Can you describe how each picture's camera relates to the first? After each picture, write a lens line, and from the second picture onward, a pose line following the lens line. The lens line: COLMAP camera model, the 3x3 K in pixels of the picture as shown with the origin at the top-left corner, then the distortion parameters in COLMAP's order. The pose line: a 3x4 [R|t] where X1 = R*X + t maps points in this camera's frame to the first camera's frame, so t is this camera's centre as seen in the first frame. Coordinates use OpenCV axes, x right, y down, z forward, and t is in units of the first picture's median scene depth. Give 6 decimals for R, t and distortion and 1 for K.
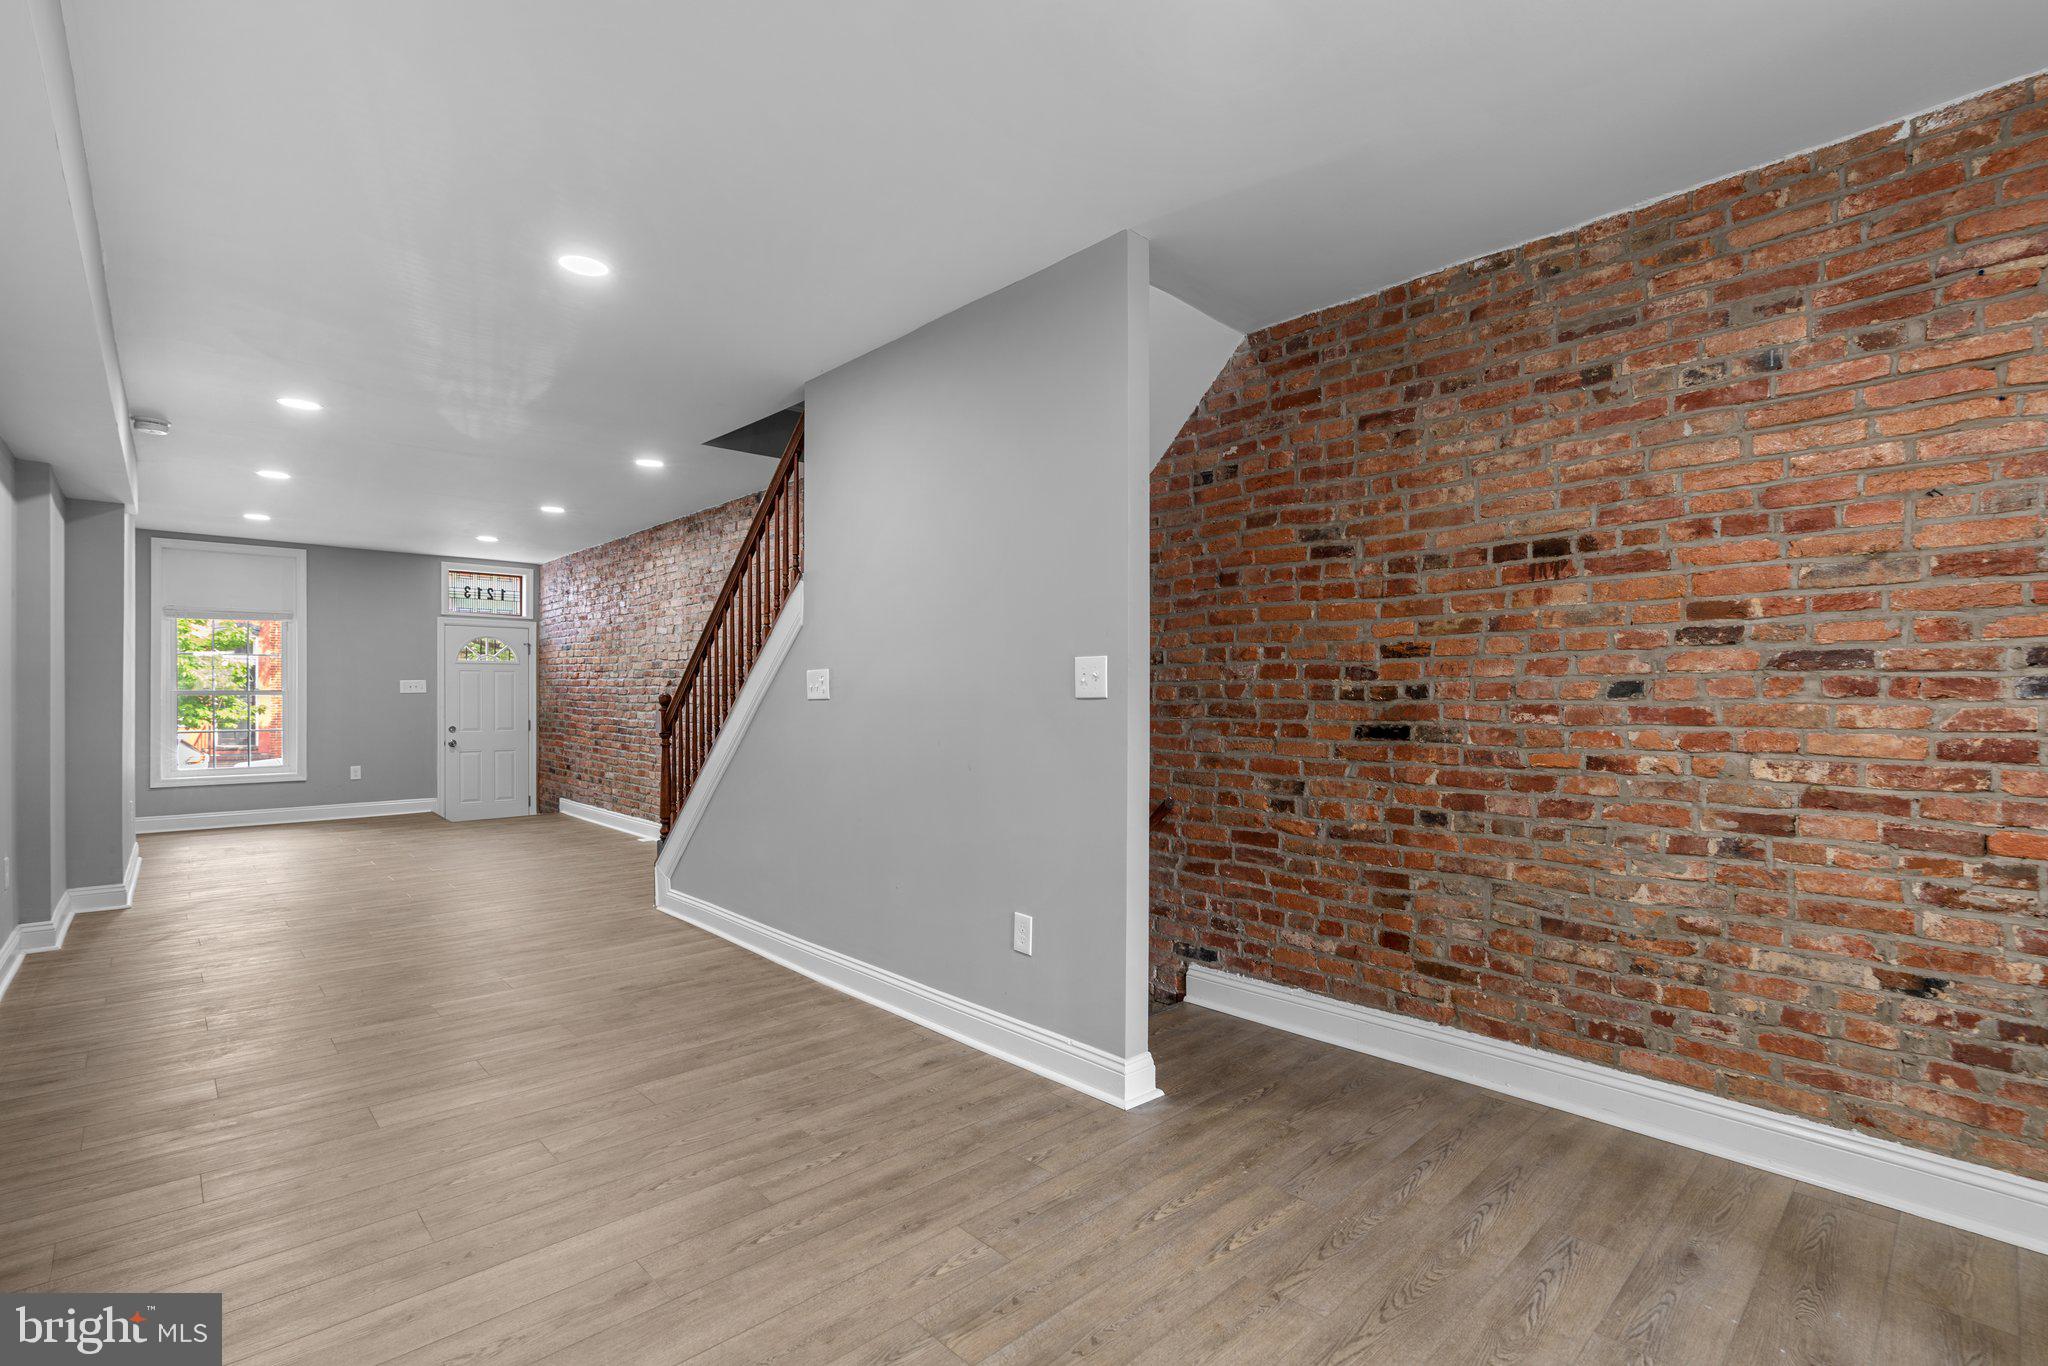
lens RADIAL K [[927.7, 0, 1037.9], [0, 927.7, 707.0], [0, 0, 1]] dist [-0.016092, 0.007080]
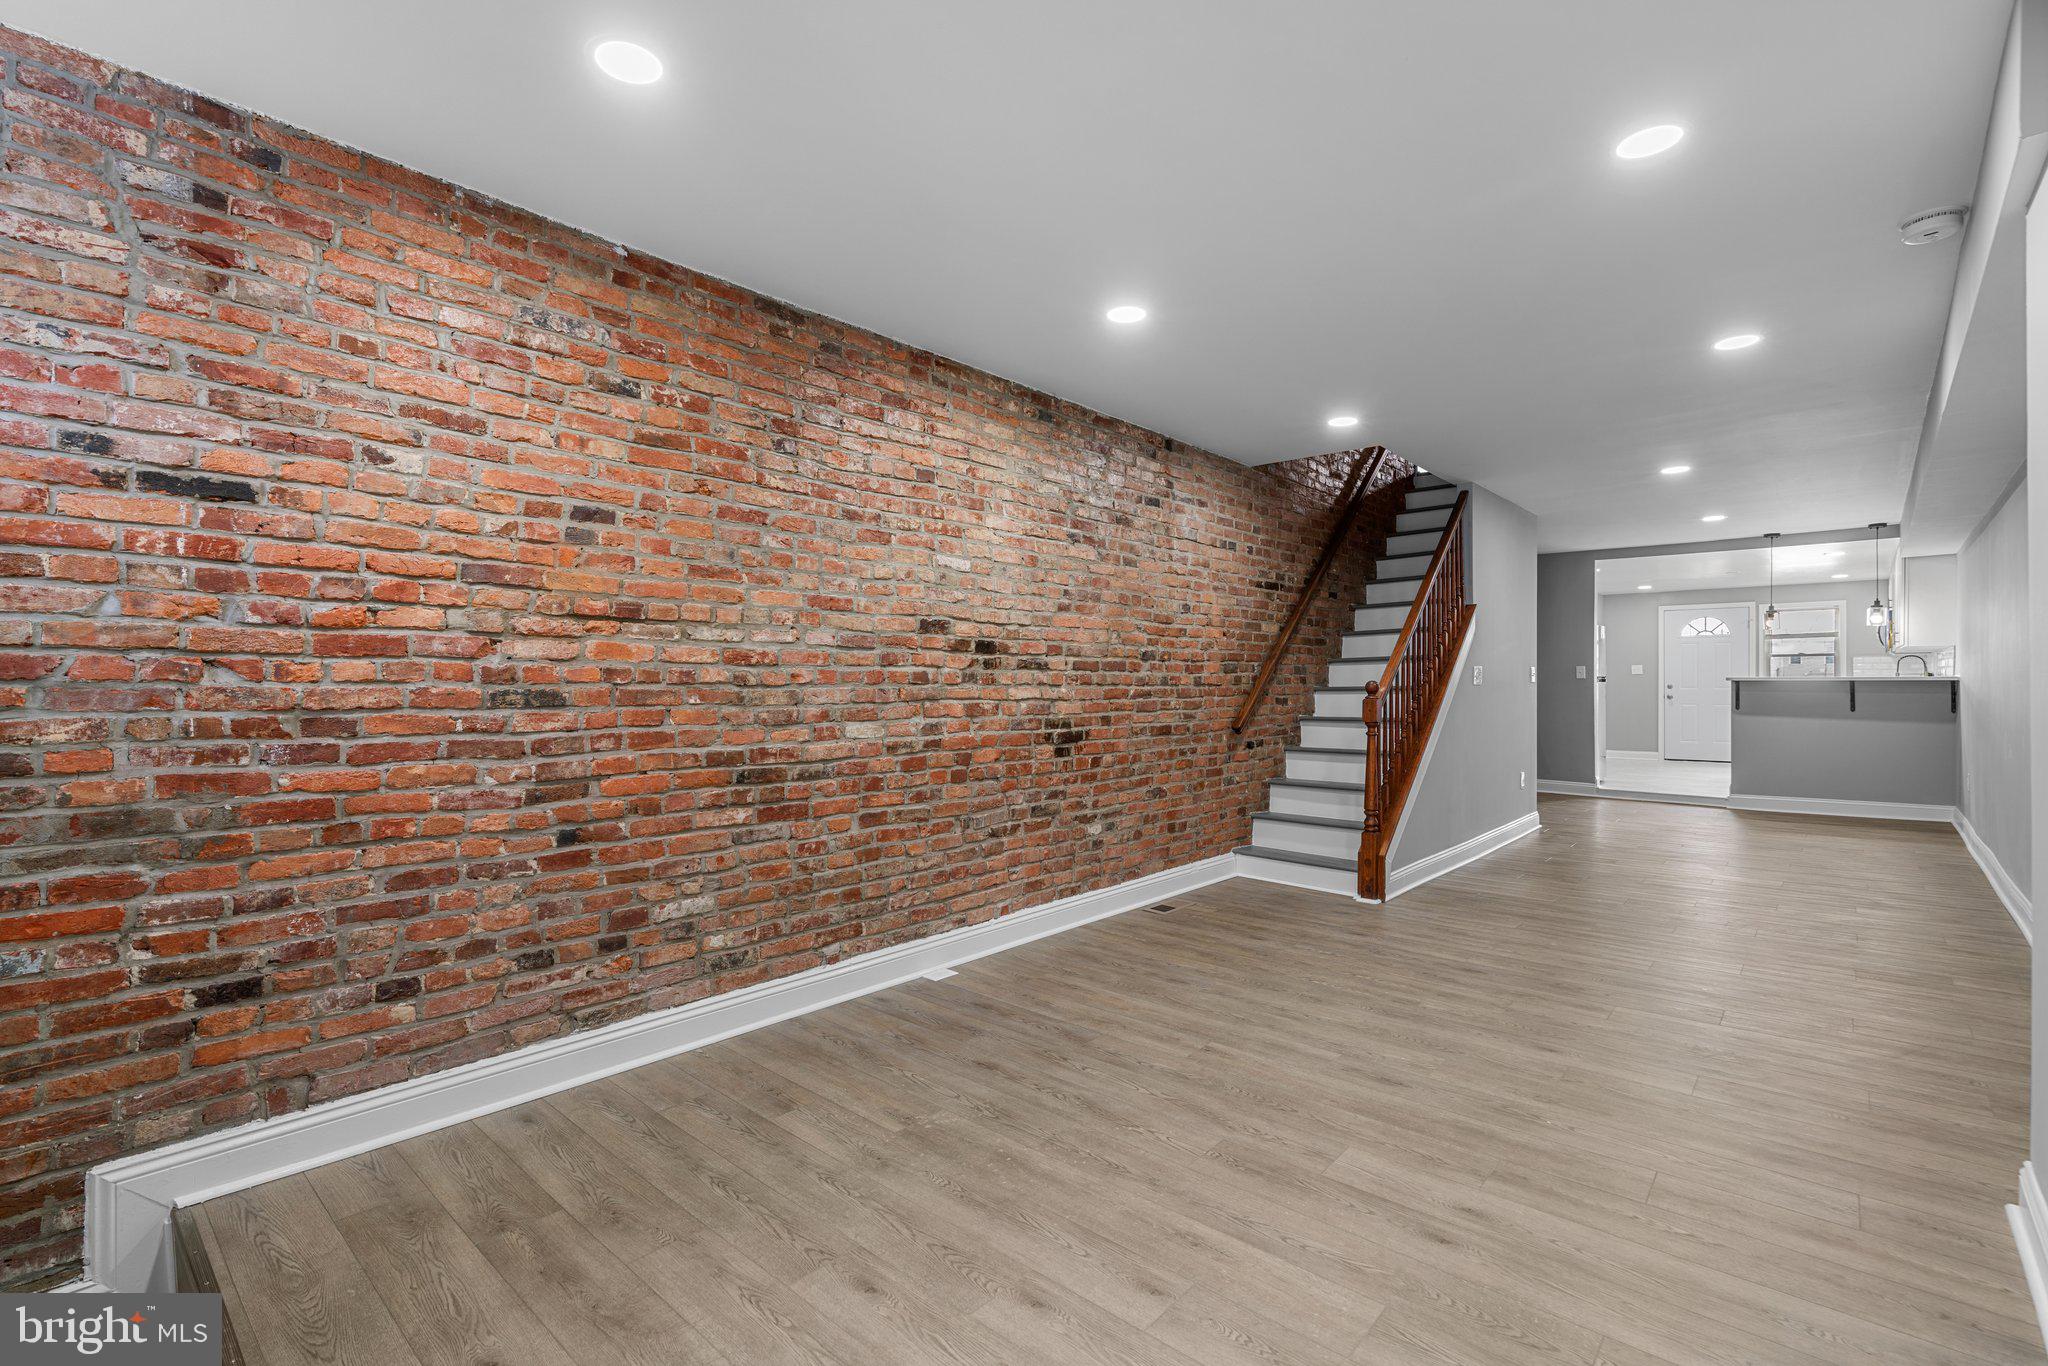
lens RADIAL K [[927.7, 0, 1005.8], [0, 927.7, 686.0], [0, 0, 1]] dist [-0.016092, 0.007080]
pose [[-0.064428, -0.009251, 0.997879, -0.745641], [0.012645, 0.999869, 0.010086, -0.013755], [-0.997842, 0.013268, -0.064303, 0.801527]]
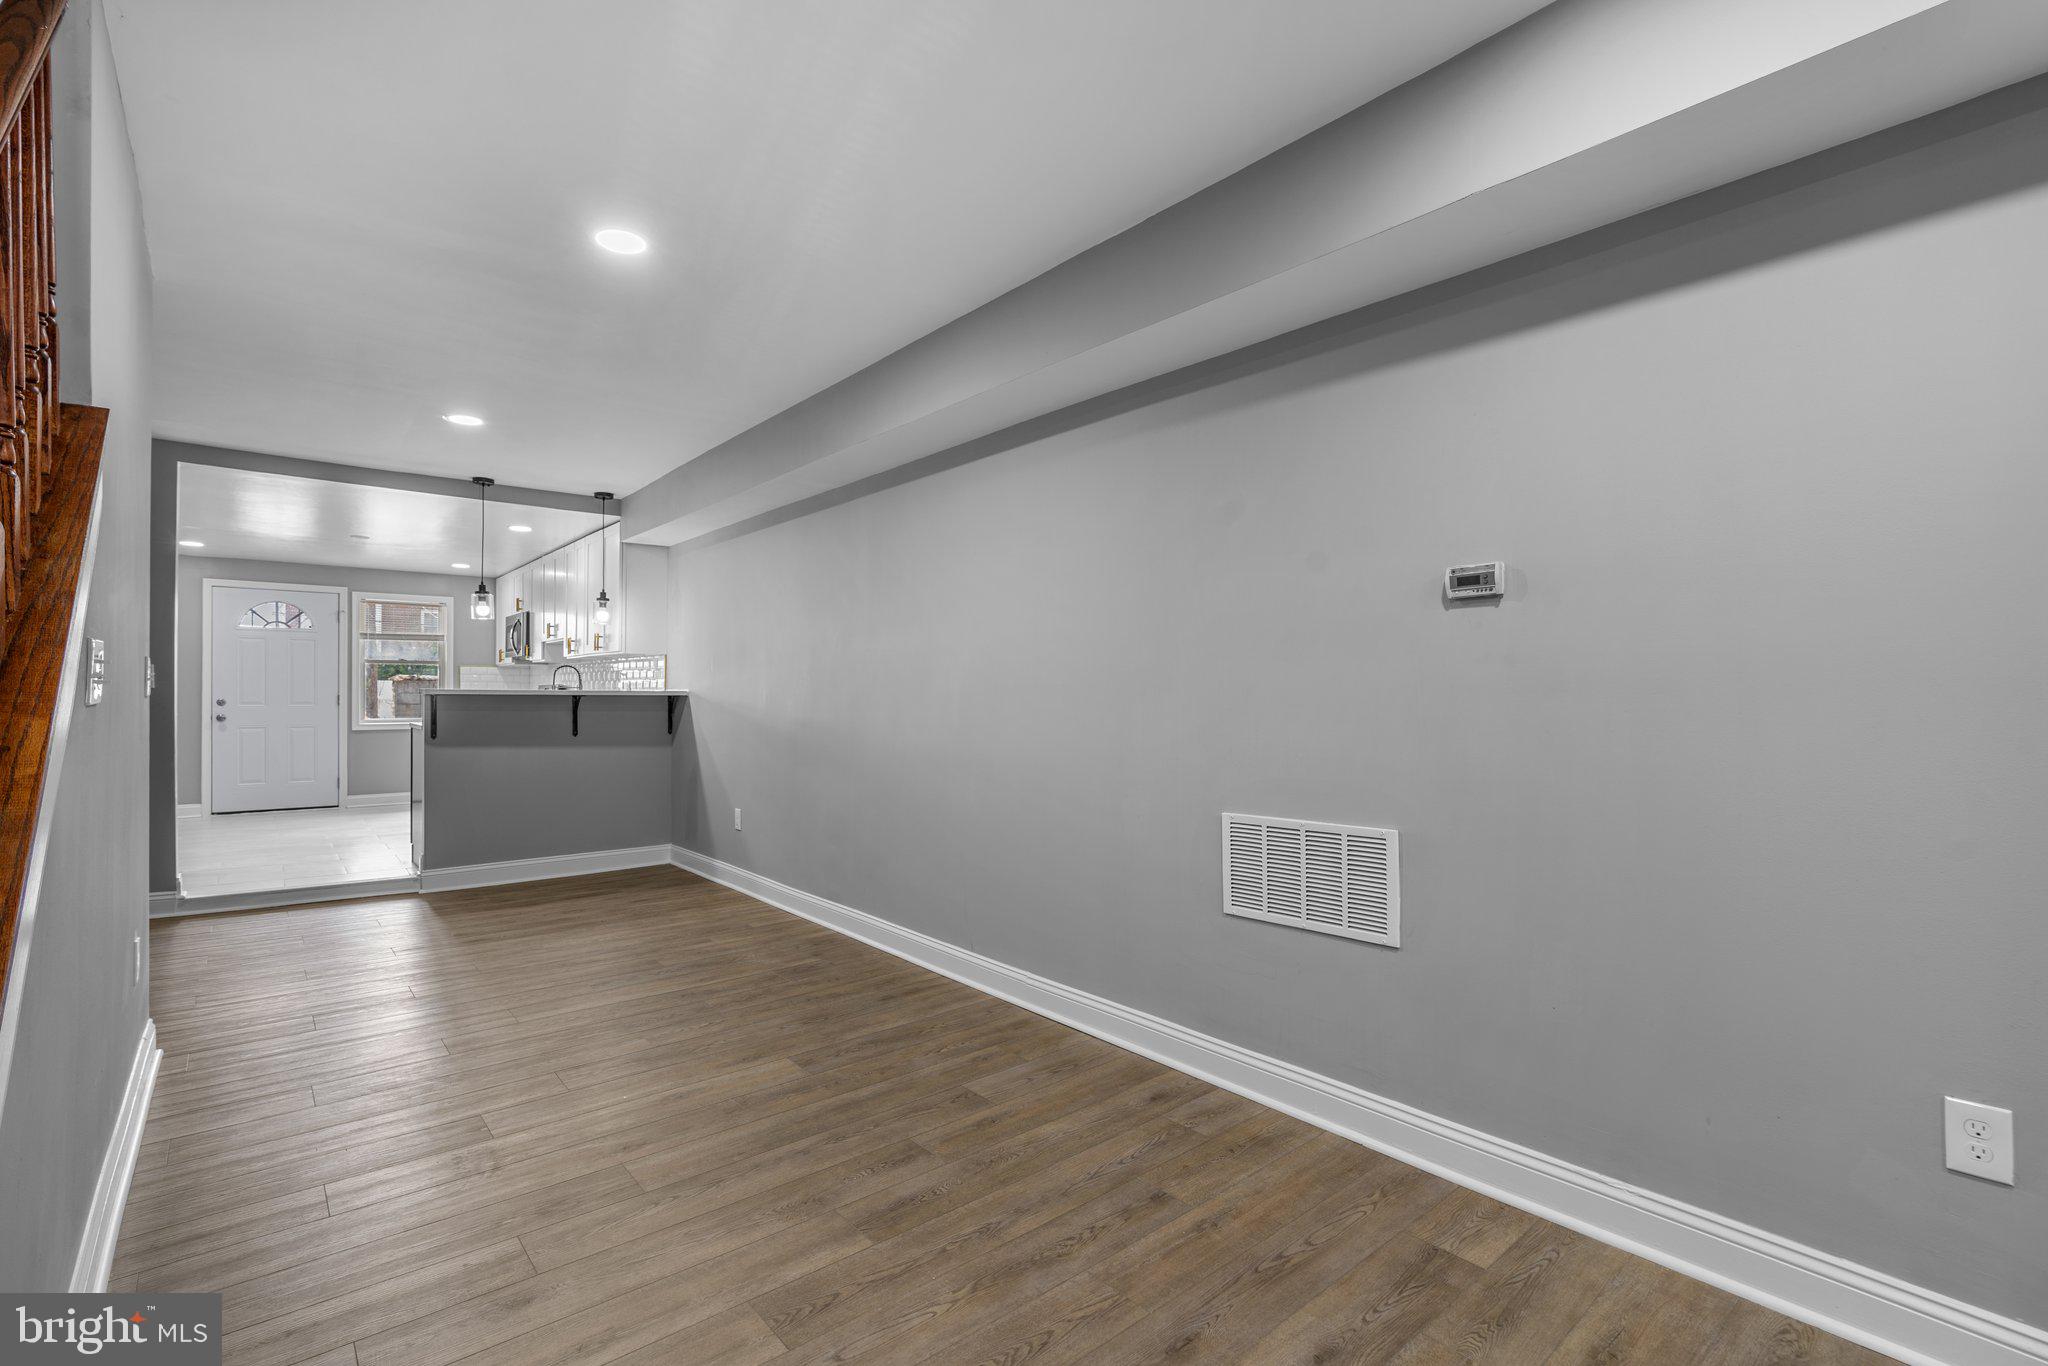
lens RADIAL K [[927.7, 0, 1035.2], [0, 927.7, 689.9], [0, 0, 1]] dist [-0.016092, 0.007080]
pose [[-0.998597, -0.006660, 0.052525, -0.296883], [-0.006348, 0.999961, 0.006100, -0.009705], [-0.052563, 0.005758, -0.998601, 0.590473]]
